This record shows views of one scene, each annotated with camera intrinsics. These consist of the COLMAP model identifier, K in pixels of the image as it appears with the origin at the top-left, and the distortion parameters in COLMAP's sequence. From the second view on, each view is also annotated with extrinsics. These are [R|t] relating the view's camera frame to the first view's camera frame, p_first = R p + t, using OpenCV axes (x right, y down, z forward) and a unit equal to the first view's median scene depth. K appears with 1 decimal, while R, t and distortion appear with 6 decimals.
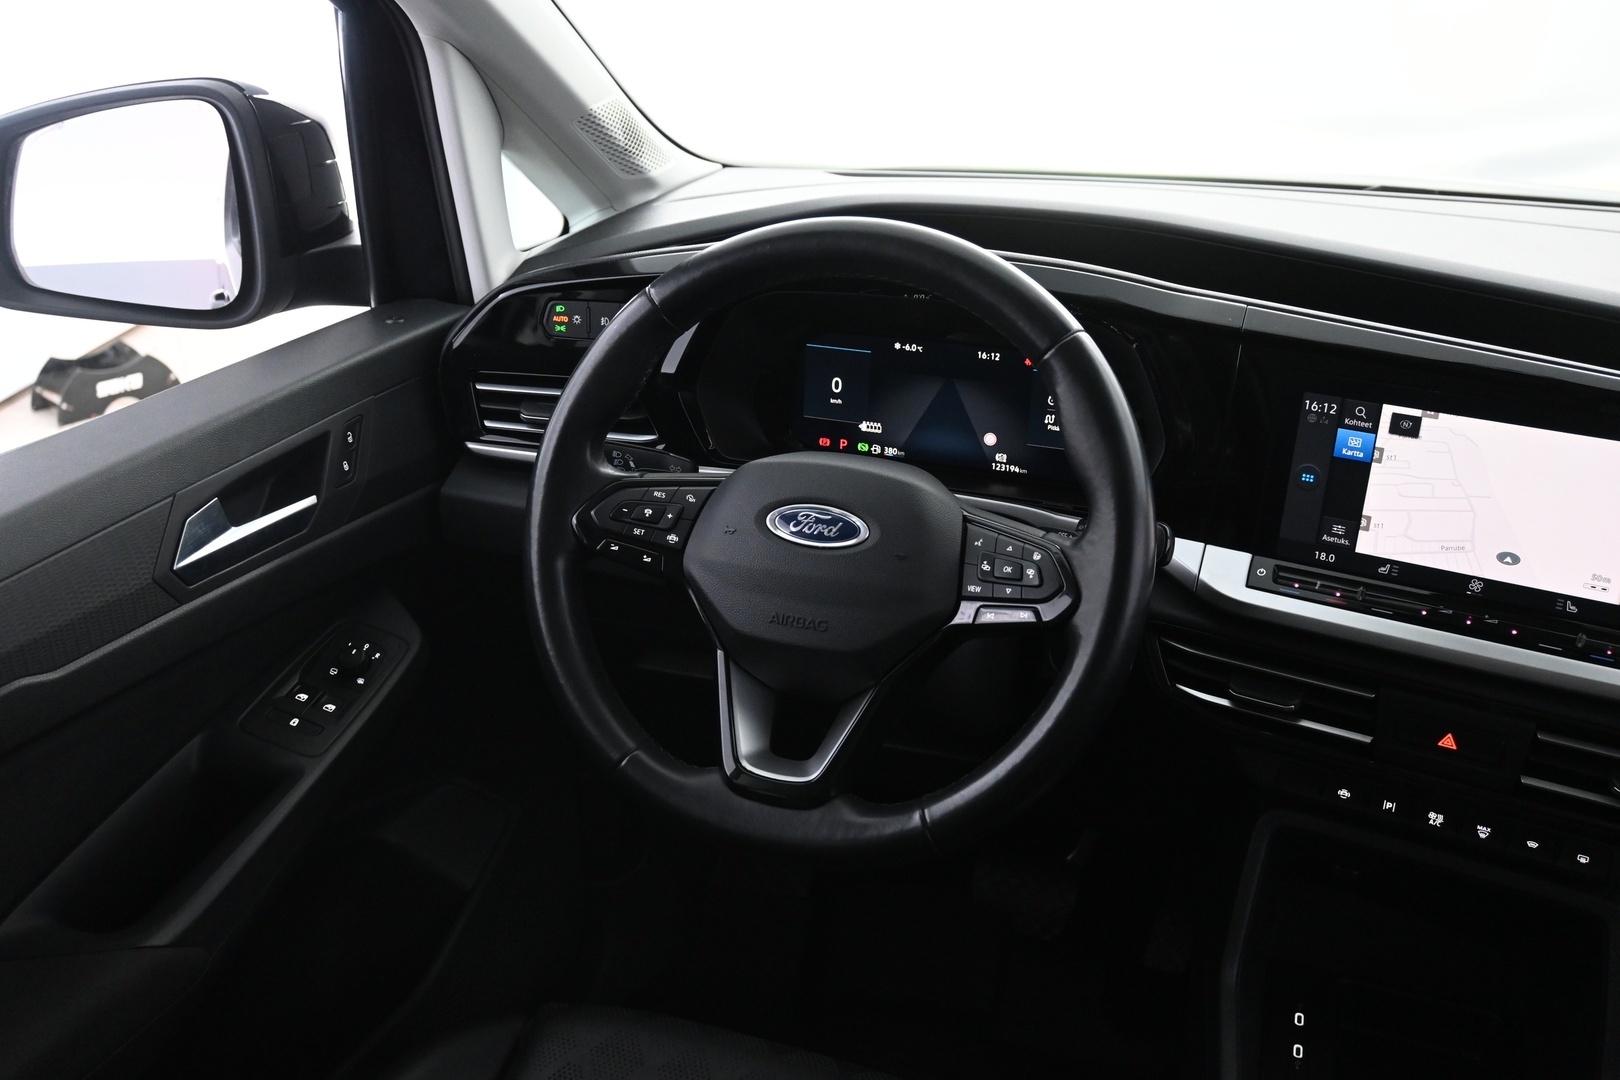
lens RADIAL K [[1555.8, 0, 810.0], [0, 1555.8, 540.0], [0, 0, 1]] dist [0.006577, -0.006764]
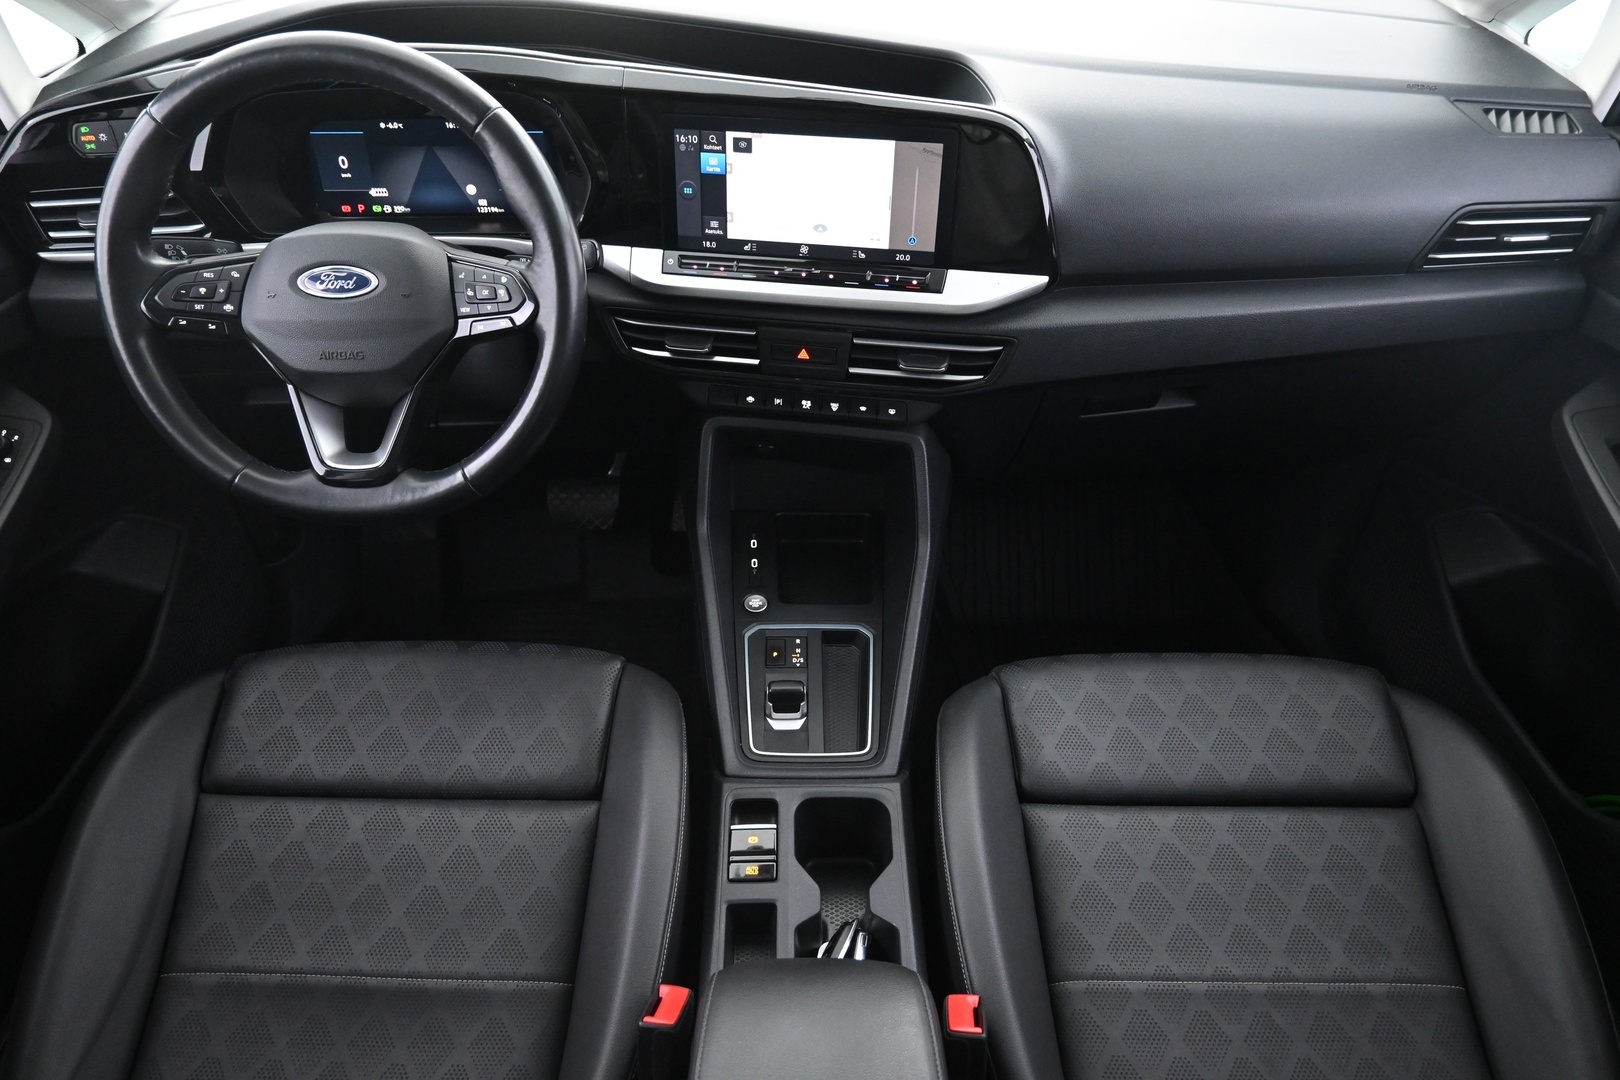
lens RADIAL K [[1131.6, 0, 810.0], [0, 1131.6, 540.0], [0, 0, 1]] dist [0.013289, -0.009007]
pose [[0.936947, -0.226450, 0.266179, 0.072075], [0.148660, 0.947571, 0.282861, -0.013445], [-0.316277, -0.225455, 0.921487, -0.083635]]
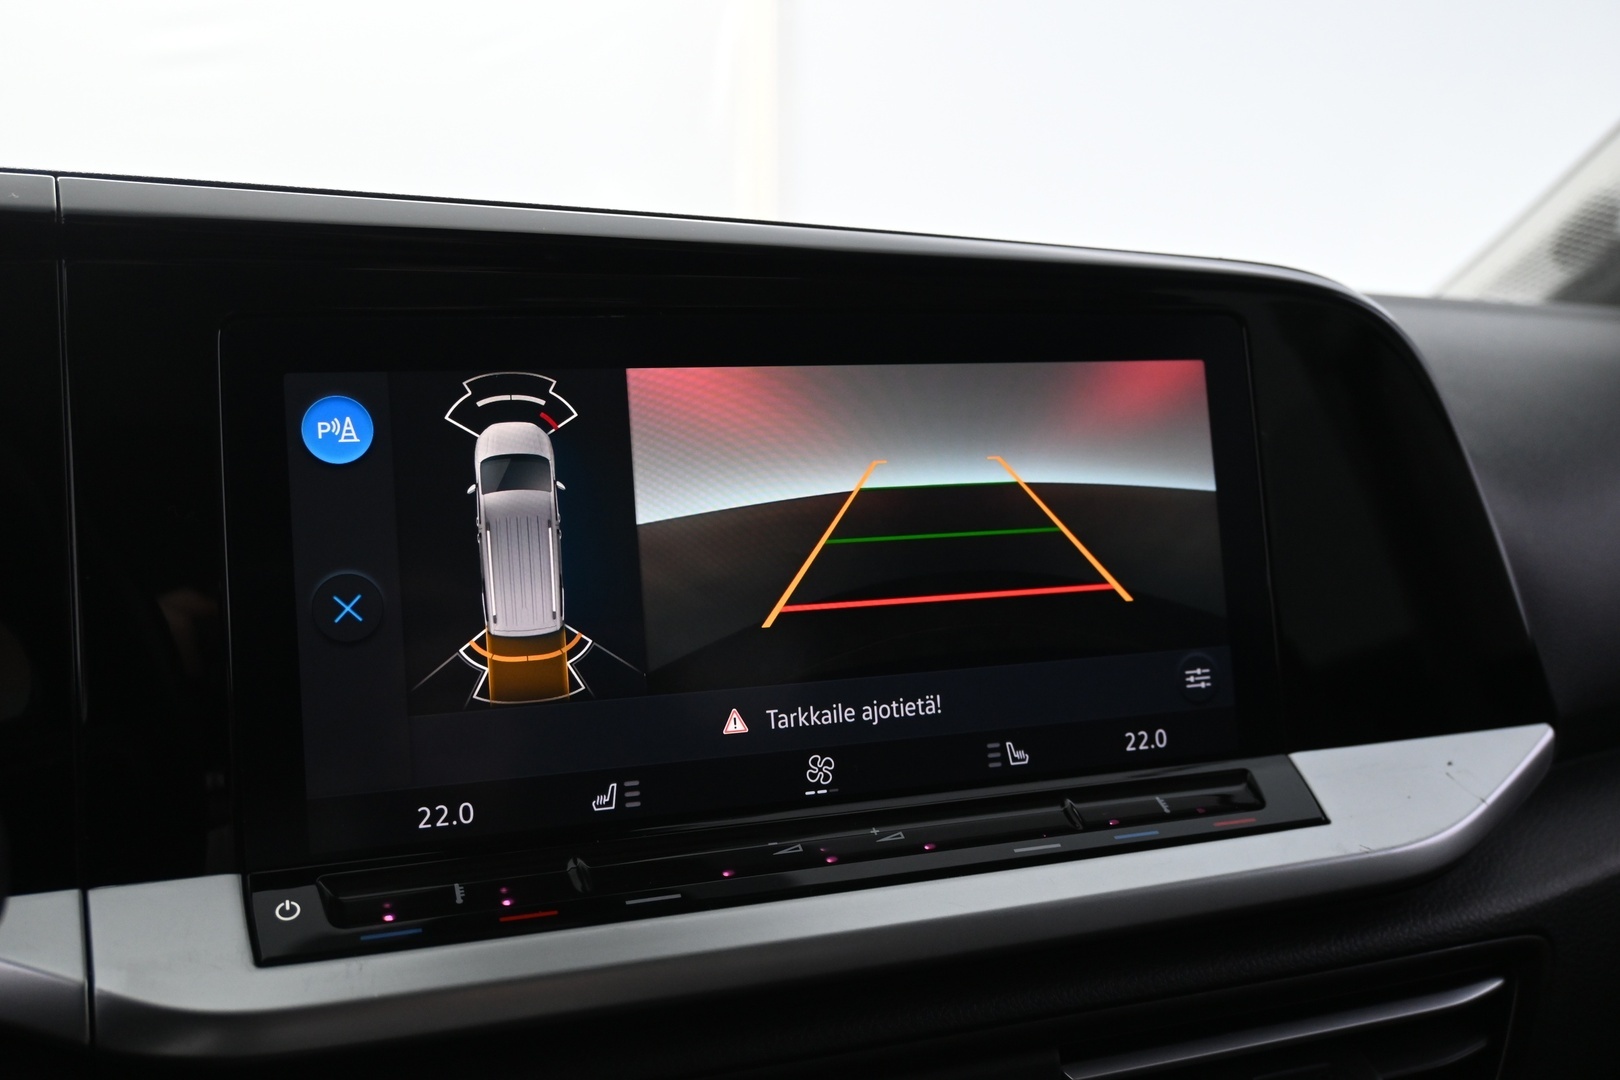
lens RADIAL K [[1478.6, 0, 810.0], [0, 1478.6, 540.0], [0, 0, 1]] dist [-0.015147, 0.000974]
pose [[0.669778, -0.088441, 0.737276, 0.144748], [0.330658, 0.924533, -0.189483, 0.044728], [-0.664878, 0.370698, 0.648476, 0.712712]]
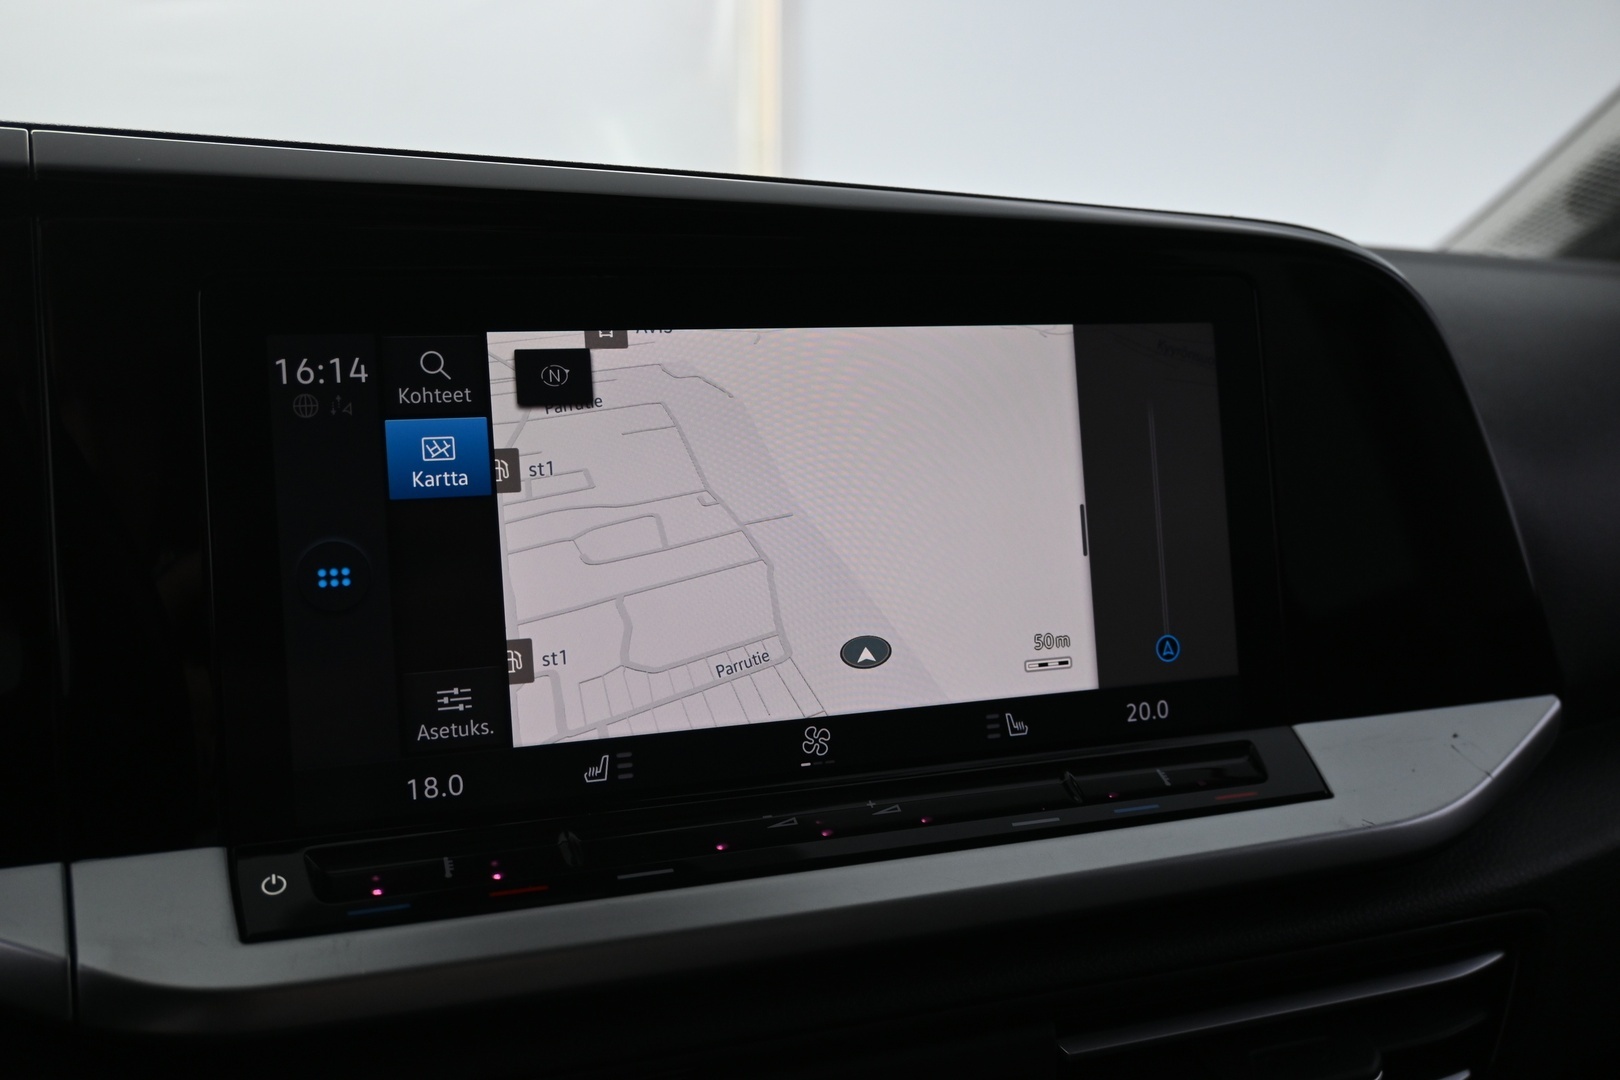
lens RADIAL K [[1478.6, 0, 810.0], [0, 1478.6, 540.0], [0, 0, 1]] dist [-0.015147, 0.000974]
pose [[0.671482, -0.113396, 0.732293, 0.152113], [0.323737, 0.933817, -0.152251, 0.037262], [-0.666562, 0.339305, 0.663752, 0.714743]]
